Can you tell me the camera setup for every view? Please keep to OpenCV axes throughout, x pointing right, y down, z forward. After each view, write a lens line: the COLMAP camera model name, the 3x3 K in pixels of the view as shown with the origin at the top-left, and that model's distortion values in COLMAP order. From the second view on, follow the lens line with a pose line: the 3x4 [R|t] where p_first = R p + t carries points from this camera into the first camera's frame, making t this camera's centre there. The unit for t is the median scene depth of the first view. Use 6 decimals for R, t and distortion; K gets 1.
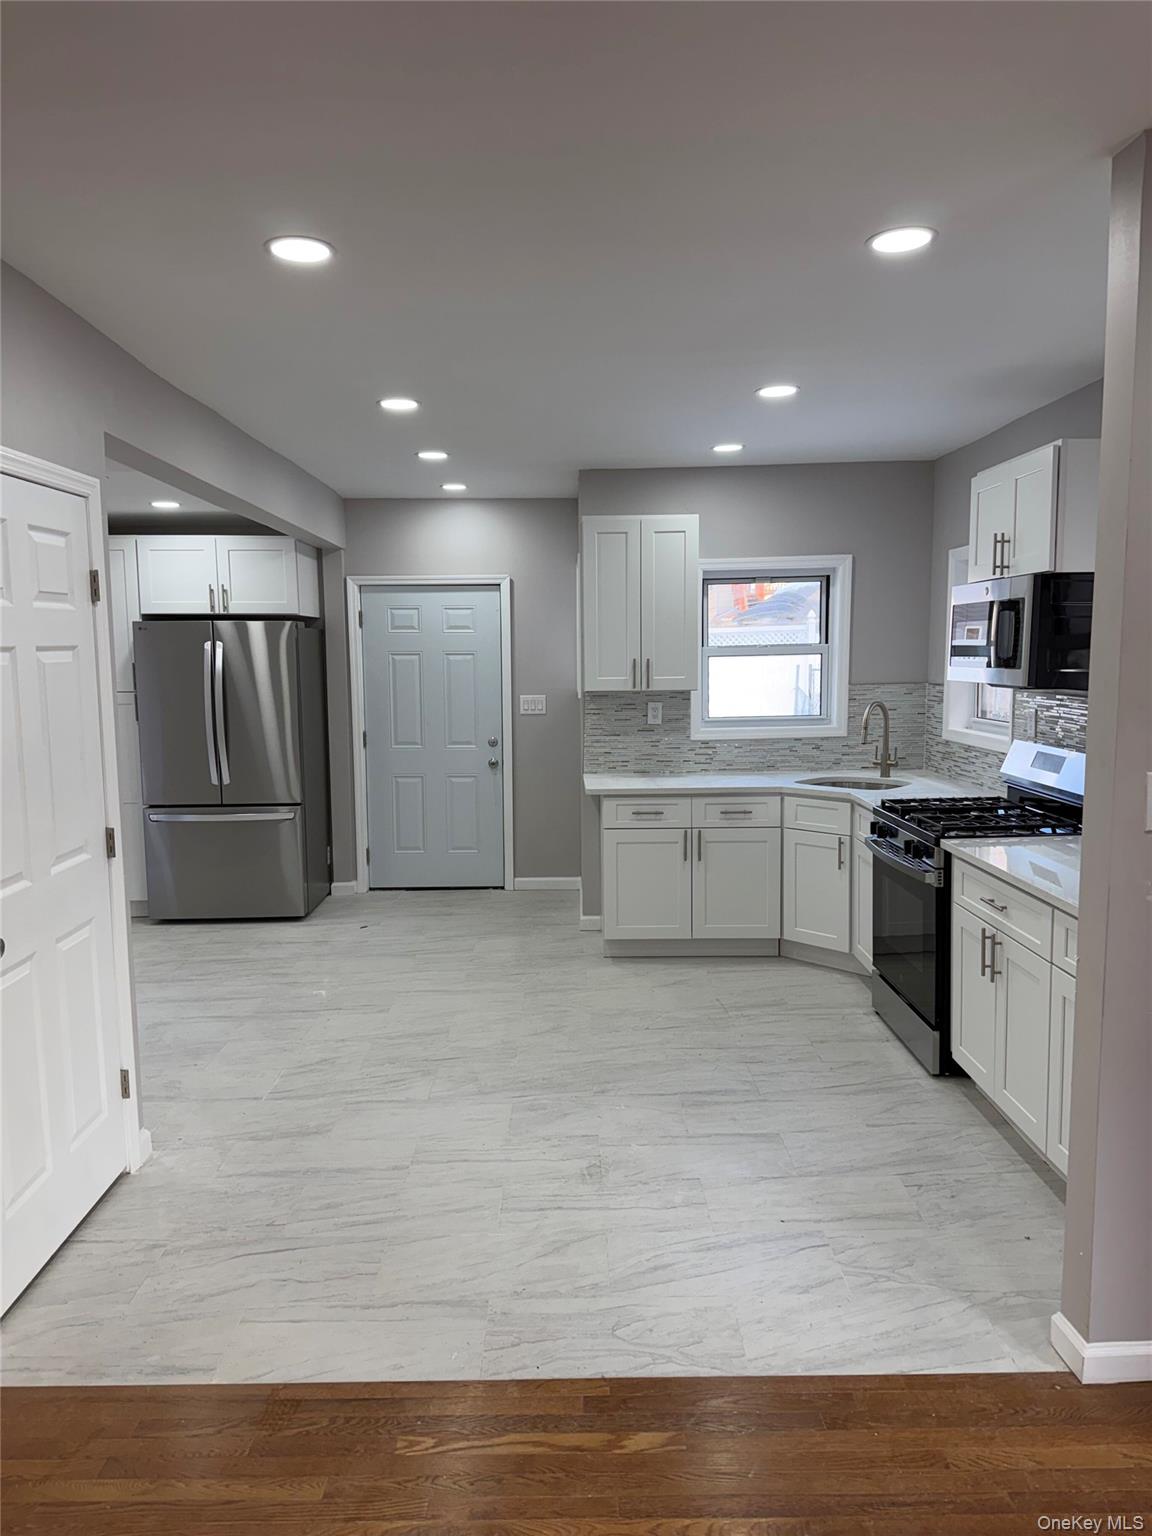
lens RADIAL K [[1081.6, 0, 576.0], [0, 1081.6, 768.0], [0, 0, 1]] dist [0.131543, -0.170338]
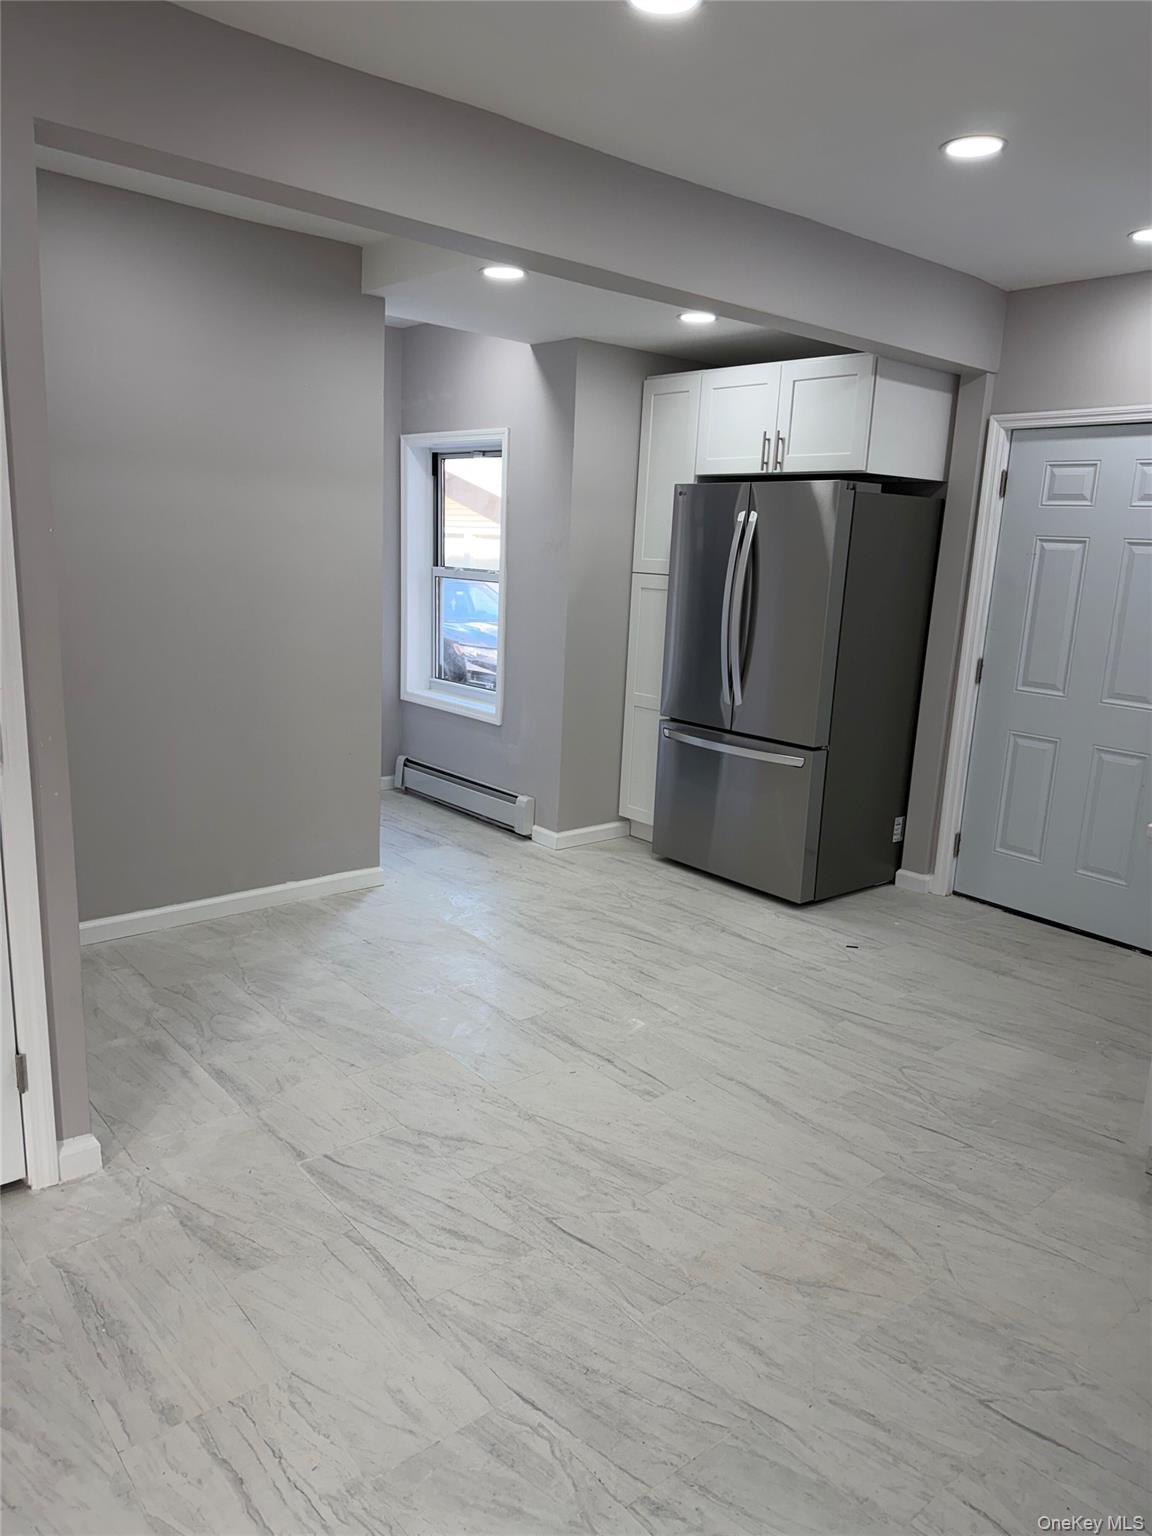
lens RADIAL K [[1075.4, 0, 576.0], [0, 1075.4, 768.0], [0, 0, 1]] dist [0.071288, -0.094123]
pose [[0.632045, 0.198767, -0.749007, 0.194867], [-0.135809, 0.979998, 0.145464, -0.039392], [0.762939, 0.009782, 0.646397, 0.493057]]
